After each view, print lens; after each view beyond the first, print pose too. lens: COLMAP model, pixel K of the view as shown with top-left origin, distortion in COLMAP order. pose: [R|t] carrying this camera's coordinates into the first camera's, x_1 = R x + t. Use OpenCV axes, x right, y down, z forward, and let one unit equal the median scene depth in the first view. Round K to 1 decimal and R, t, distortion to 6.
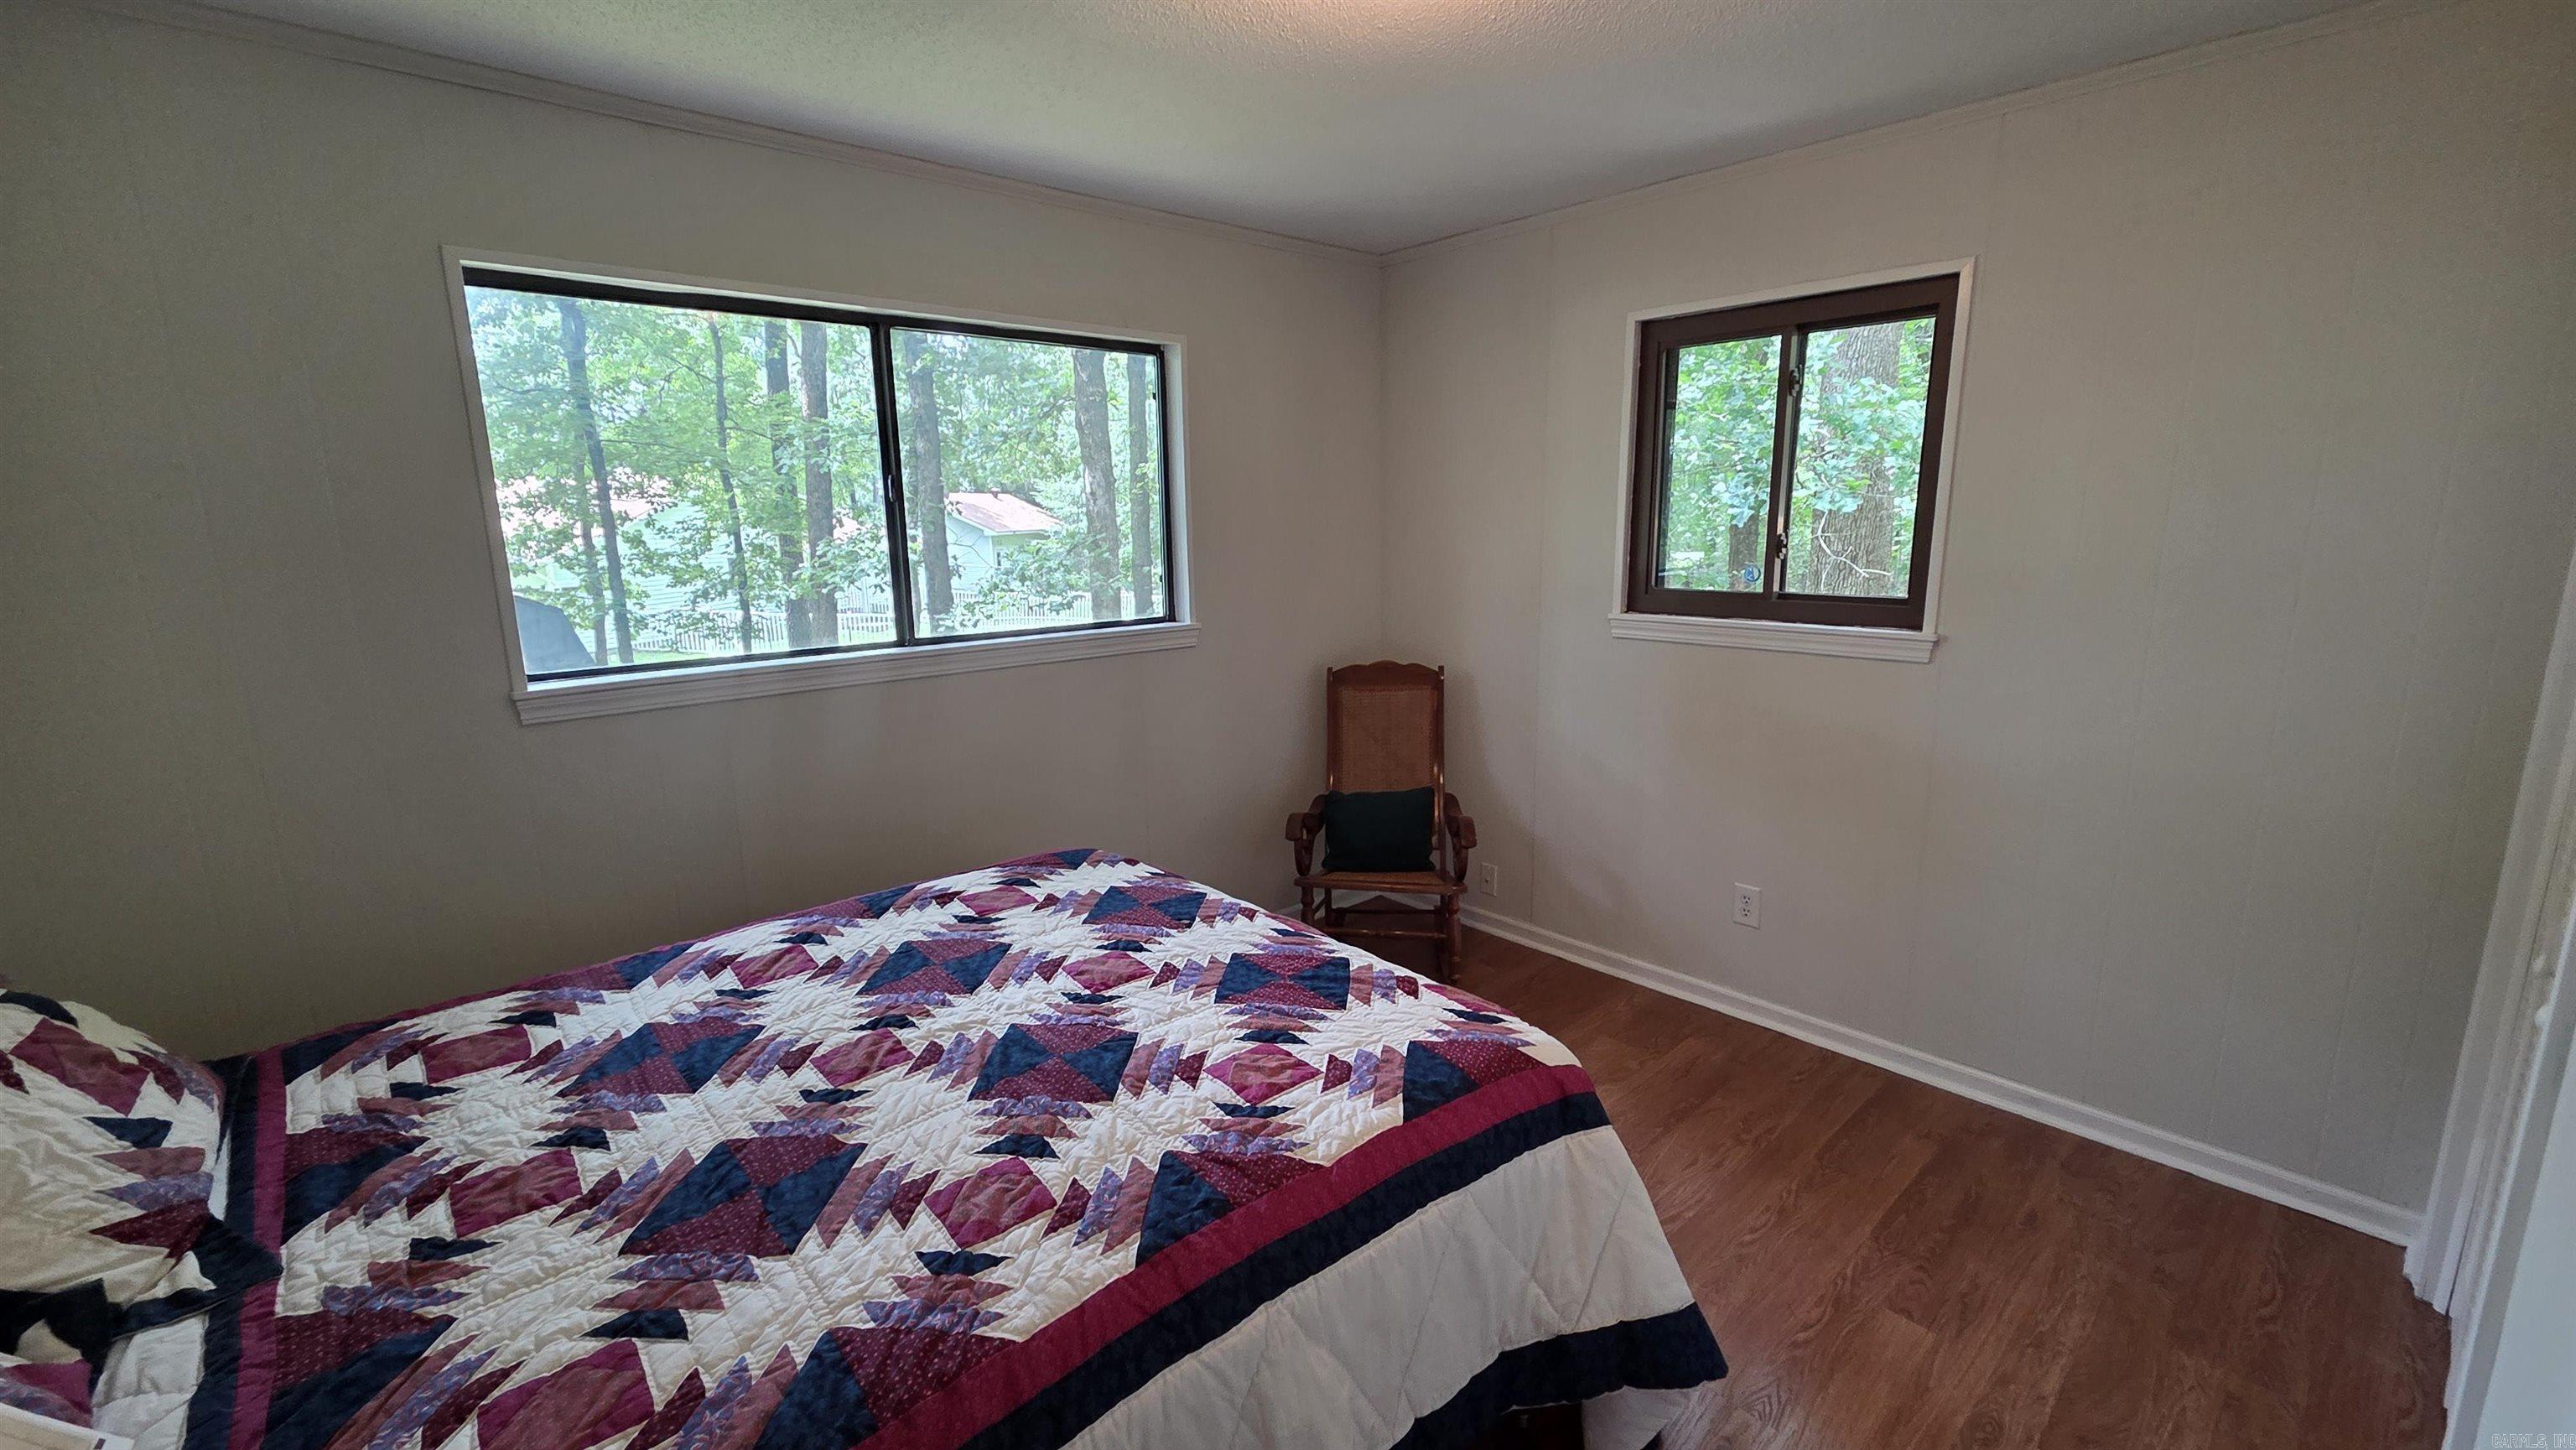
lens RADIAL K [[1053.8, 0, 1282.2], [0, 1053.8, 726.8], [0, 0, 1]] dist [0.003926, 0.000582]
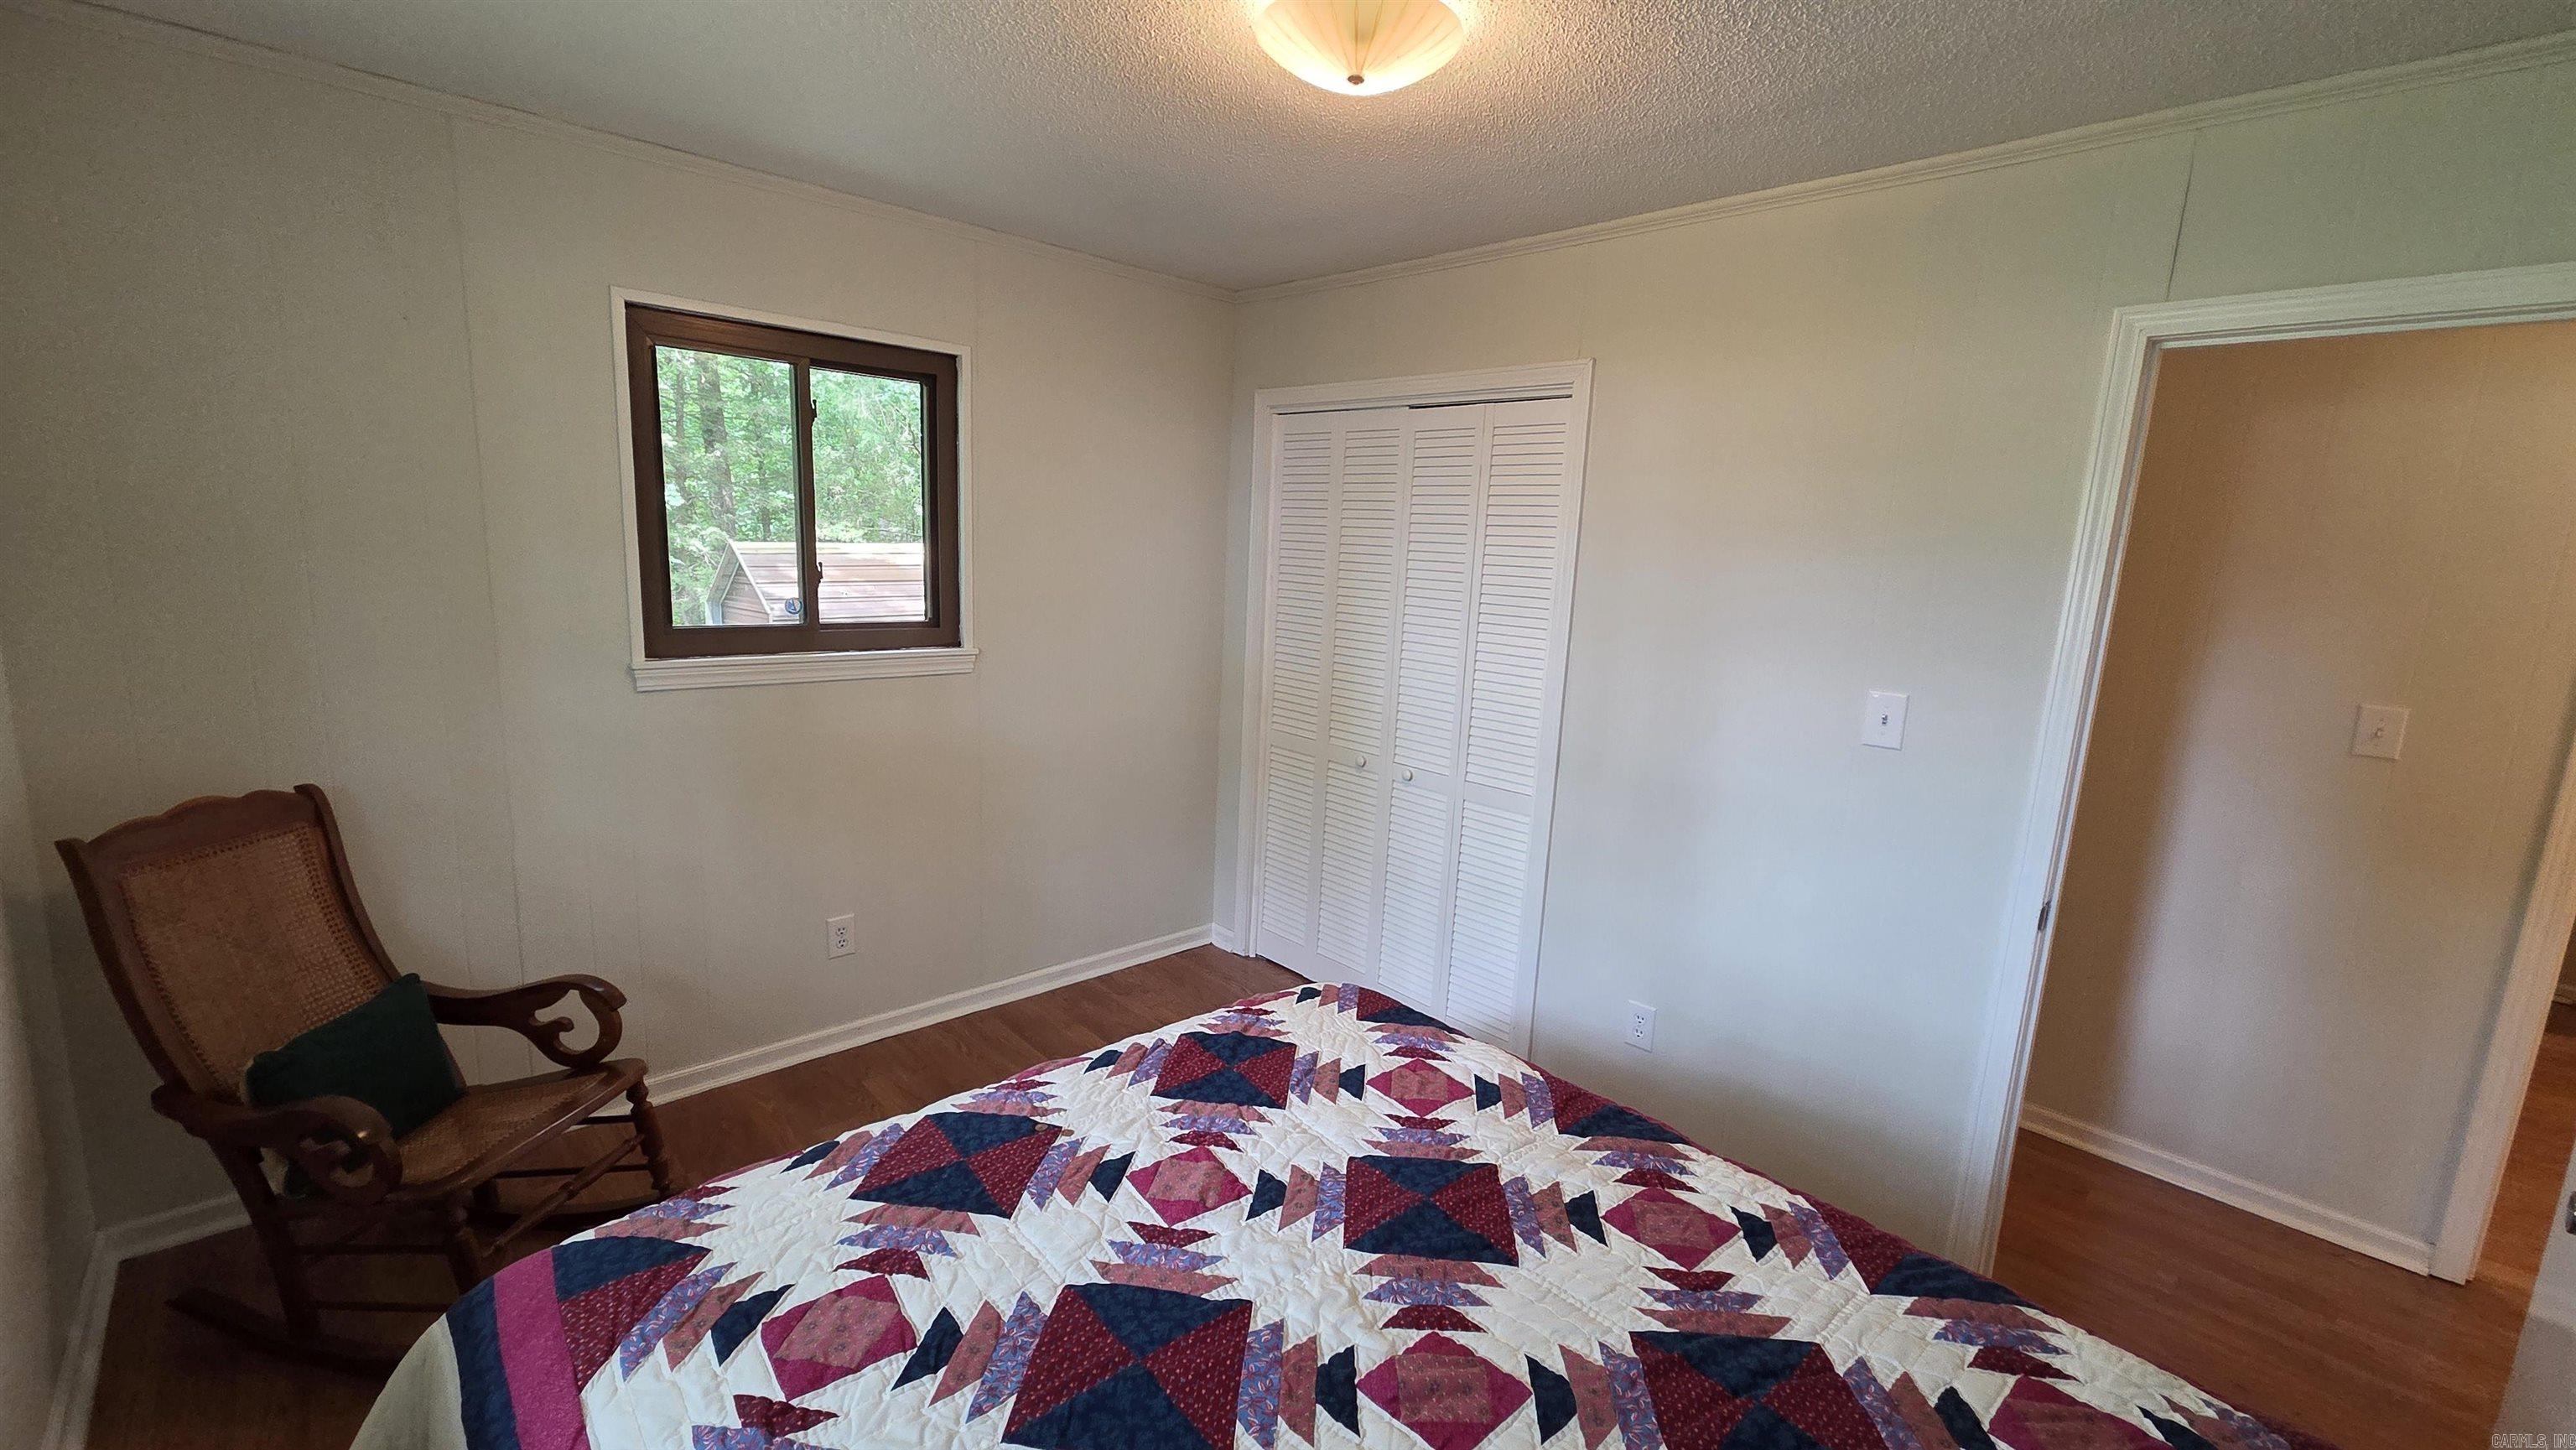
lens RADIAL K [[1053.8, 0, 1292.9], [0, 1053.8, 733.0], [0, 0, 1]] dist [0.003926, 0.000582]
pose [[-0.010099, -0.165976, 0.986078, -0.606427], [0.159935, 0.973165, 0.165440, -0.134235], [-0.987076, 0.159379, 0.016717, 0.623530]]
